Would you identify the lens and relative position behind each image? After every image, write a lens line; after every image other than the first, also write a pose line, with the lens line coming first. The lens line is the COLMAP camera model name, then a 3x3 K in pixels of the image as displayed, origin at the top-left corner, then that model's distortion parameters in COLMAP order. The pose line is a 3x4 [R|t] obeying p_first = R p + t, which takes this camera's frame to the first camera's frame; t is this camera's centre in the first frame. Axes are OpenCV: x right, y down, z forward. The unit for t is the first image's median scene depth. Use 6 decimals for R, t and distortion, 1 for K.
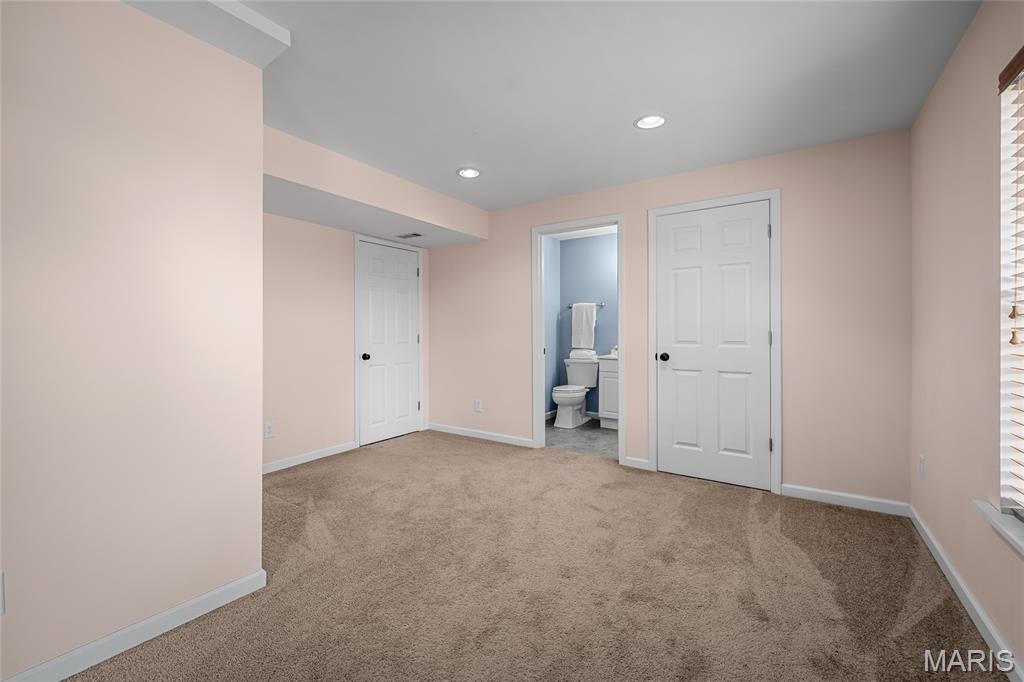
lens RADIAL K [[421.7, 0, 512.2], [0, 421.7, 336.7], [0, 0, 1]] dist [-0.001933, -0.000130]
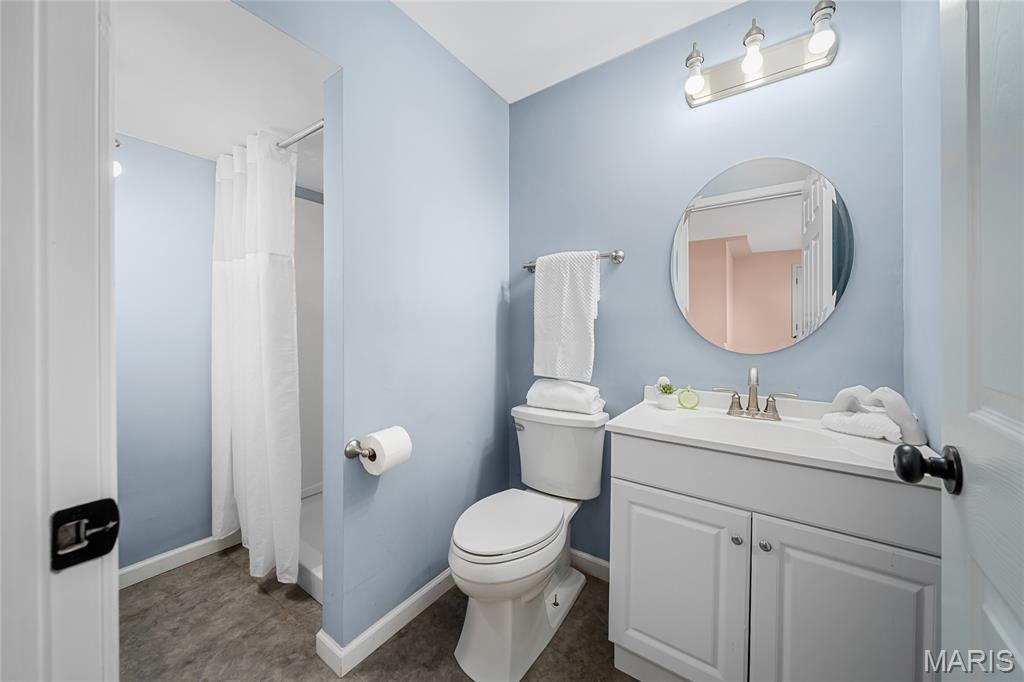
lens RADIAL K [[360.9, 0, 512.2], [0, 360.9, 335.5], [0, 0, 1]] dist [-0.001623, -0.000037]
pose [[0.999904, 0.001563, -0.013788, 0.129706], [-0.001581, 0.999998, -0.001339, -0.009126], [0.013786, 0.001361, 0.999904, 0.696191]]
